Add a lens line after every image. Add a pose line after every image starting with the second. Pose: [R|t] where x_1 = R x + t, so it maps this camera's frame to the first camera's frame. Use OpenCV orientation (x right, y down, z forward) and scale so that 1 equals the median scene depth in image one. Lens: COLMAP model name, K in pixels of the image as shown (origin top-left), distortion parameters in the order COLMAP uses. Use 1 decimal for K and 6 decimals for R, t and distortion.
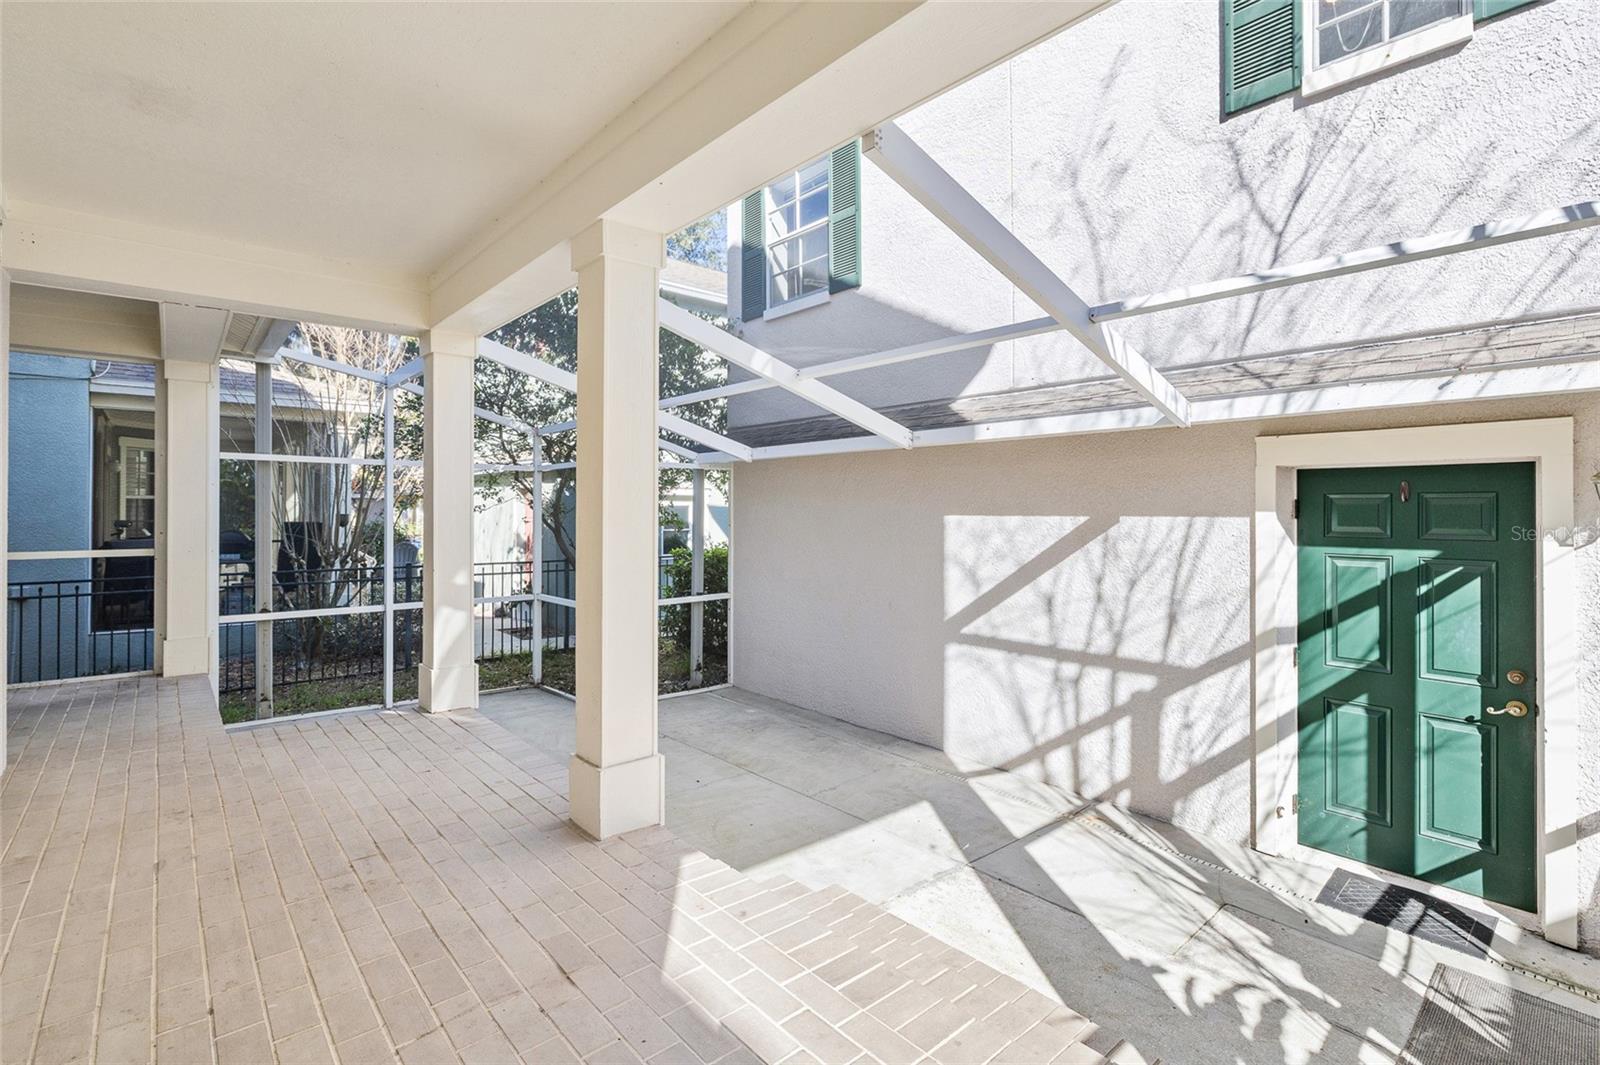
lens RADIAL K [[723.1, 0, 790.6], [0, 723.1, 519.2], [0, 0, 1]] dist [0.001727, 0.000042]
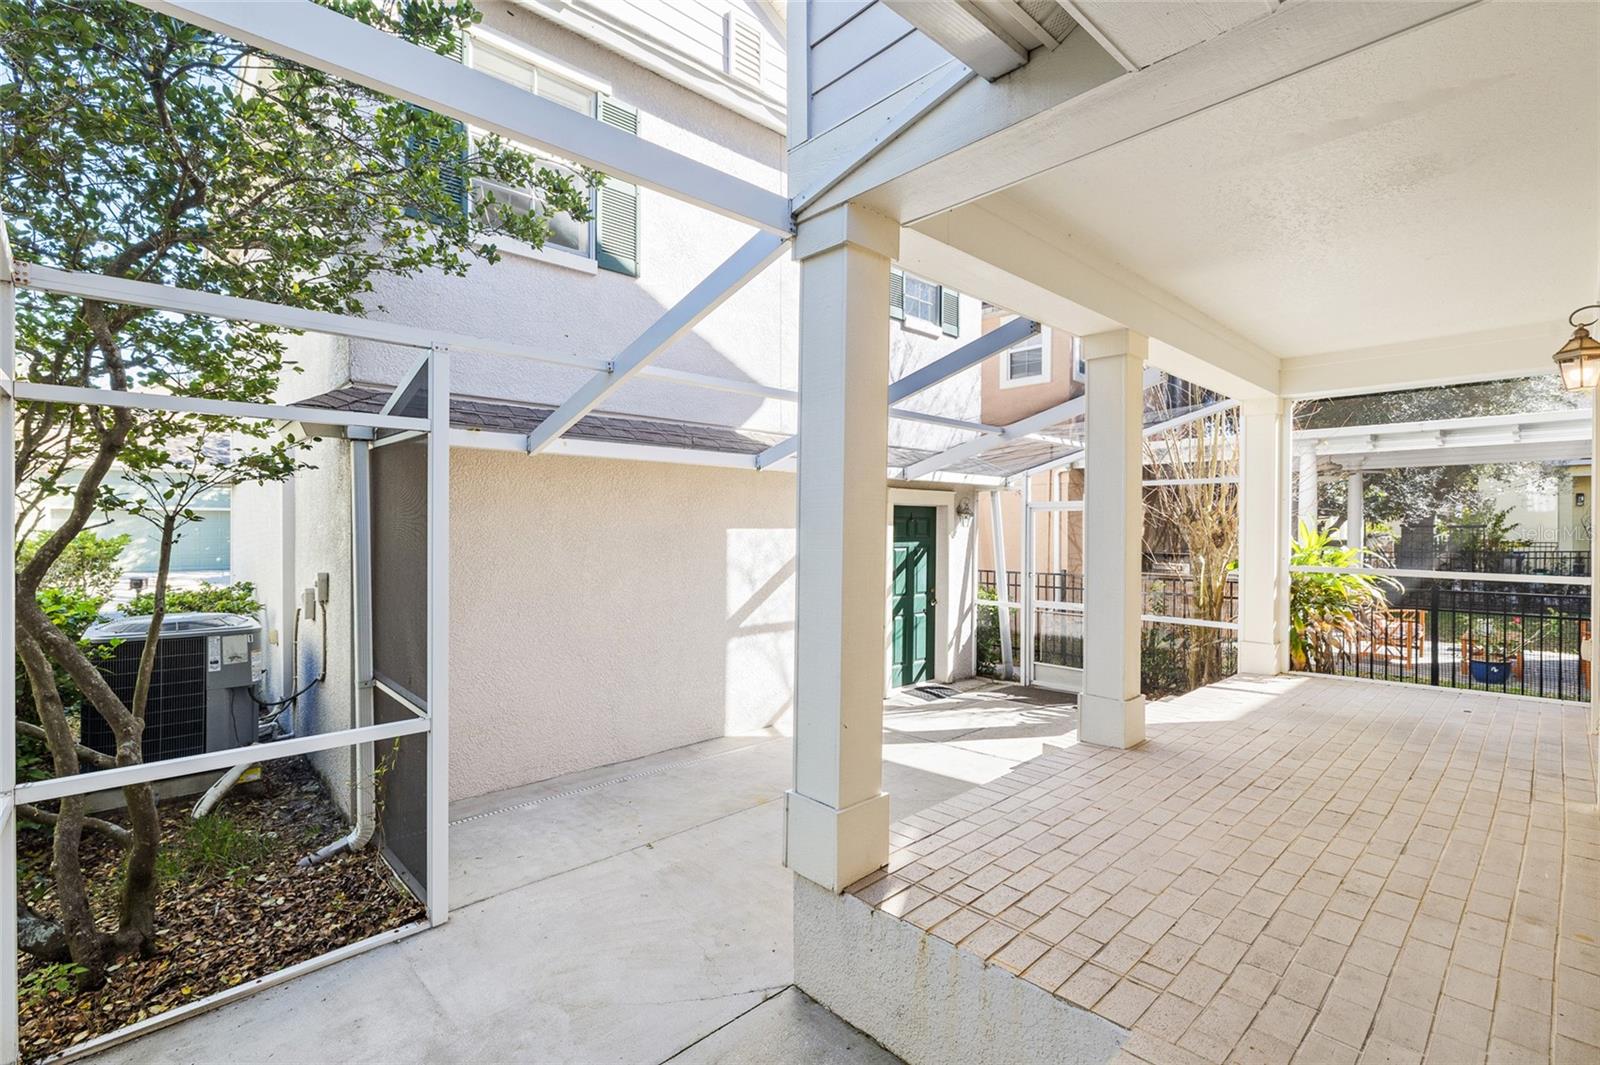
lens RADIAL K [[723.1, 0, 790.6], [0, 723.1, 519.2], [0, 0, 1]] dist [0.001727, 0.000042]
pose [[-0.032111, 0.010824, 0.999426, -1.378439], [0.004237, 0.999934, -0.010693, -0.007846], [-0.999475, 0.003891, -0.032155, 1.392110]]
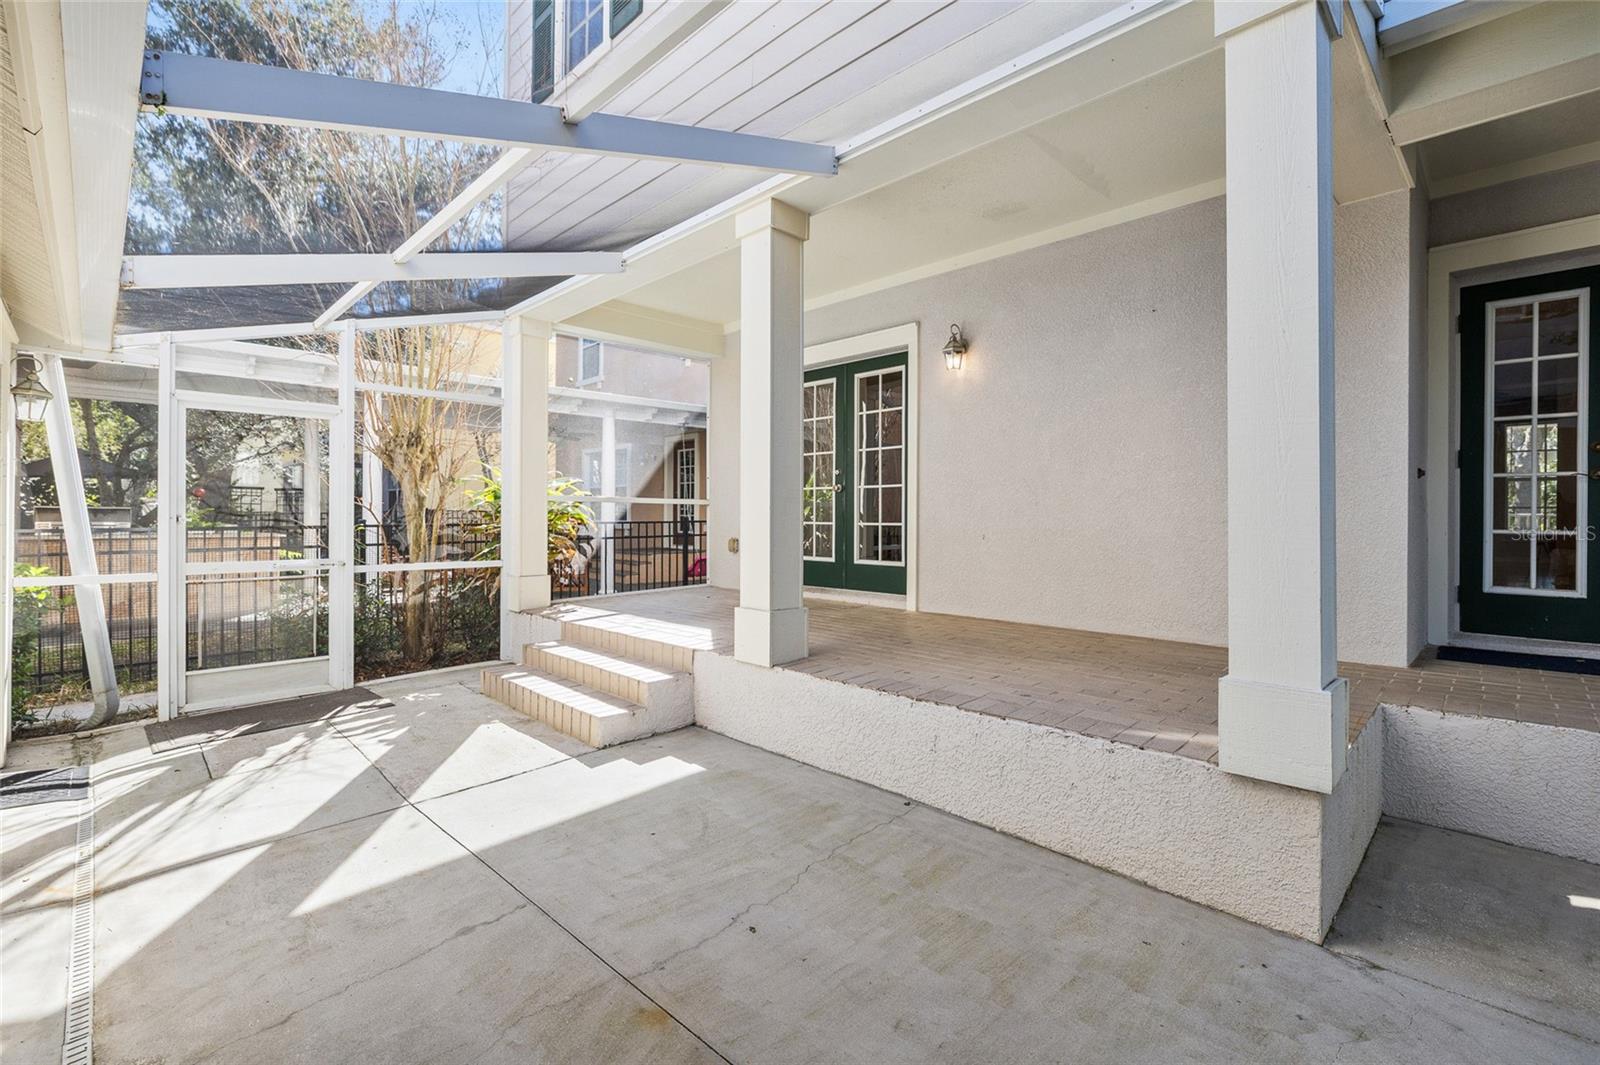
lens RADIAL K [[723.1, 0, 790.6], [0, 723.1, 519.2], [0, 0, 1]] dist [0.001727, 0.000042]
pose [[-0.998178, 0.000816, -0.060328, -0.161658], [0.000391, 0.999975, 0.007061, 0.133001], [0.060333, 0.007025, -0.998154, 1.895286]]
